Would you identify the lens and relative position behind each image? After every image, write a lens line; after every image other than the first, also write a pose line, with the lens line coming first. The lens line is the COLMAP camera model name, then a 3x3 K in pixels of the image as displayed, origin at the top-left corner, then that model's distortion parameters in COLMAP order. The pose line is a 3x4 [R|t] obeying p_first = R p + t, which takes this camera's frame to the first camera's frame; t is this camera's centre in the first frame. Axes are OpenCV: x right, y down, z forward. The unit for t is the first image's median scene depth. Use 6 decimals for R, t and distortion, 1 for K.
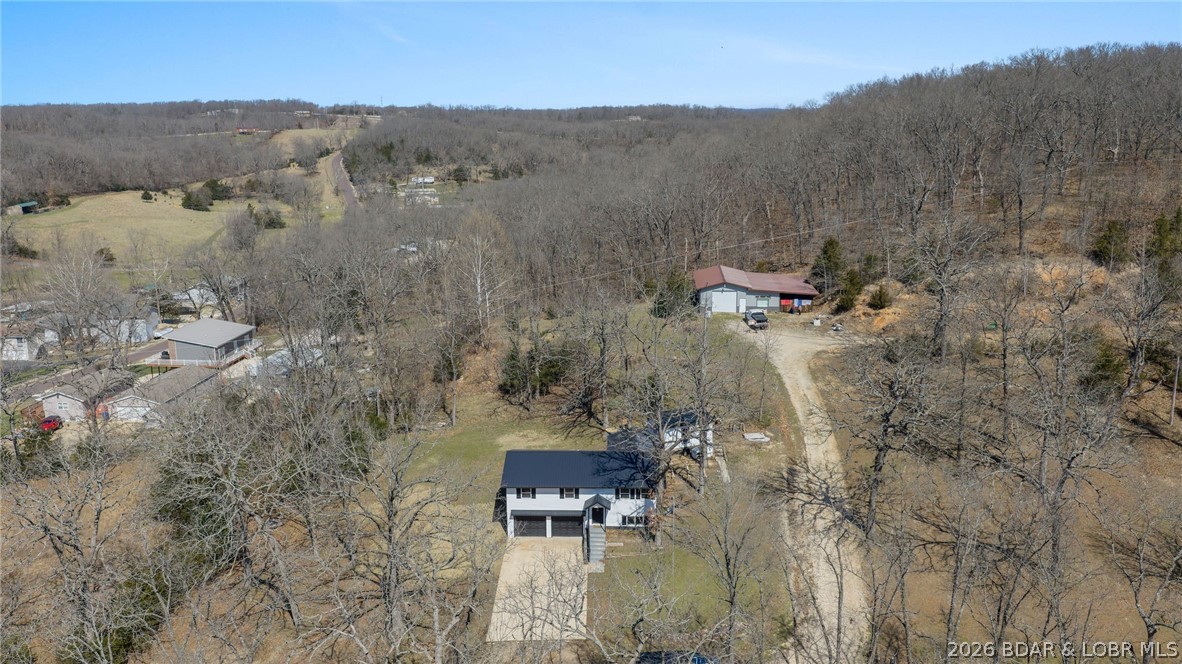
lens RADIAL K [[1166.2, 0, 590.9], [0, 1166.2, 326.8], [0, 0, 1]] dist [0.059120, -0.000677]
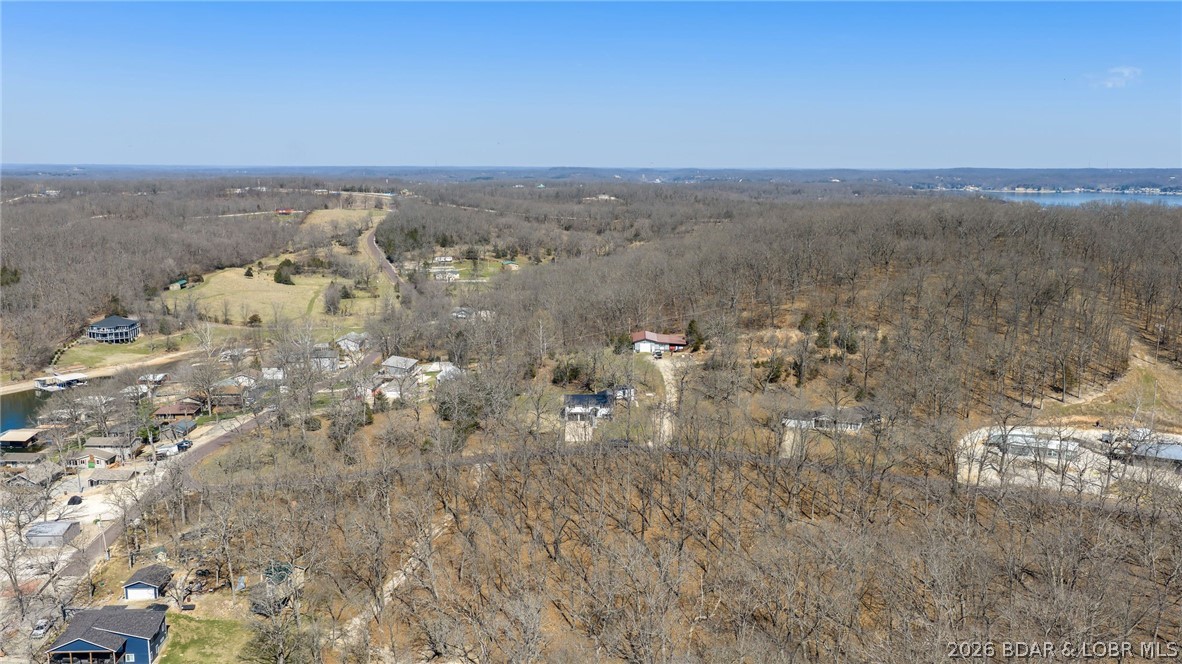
lens RADIAL K [[1166.2, 0, 590.9], [0, 1166.2, 326.8], [0, 0, 1]] dist [0.059120, -0.000677]
pose [[0.999624, 0.002481, 0.027315, -0.055954], [-0.001238, 0.998967, -0.045419, 0.043997], [-0.027399, 0.045368, 0.998595, -1.326677]]
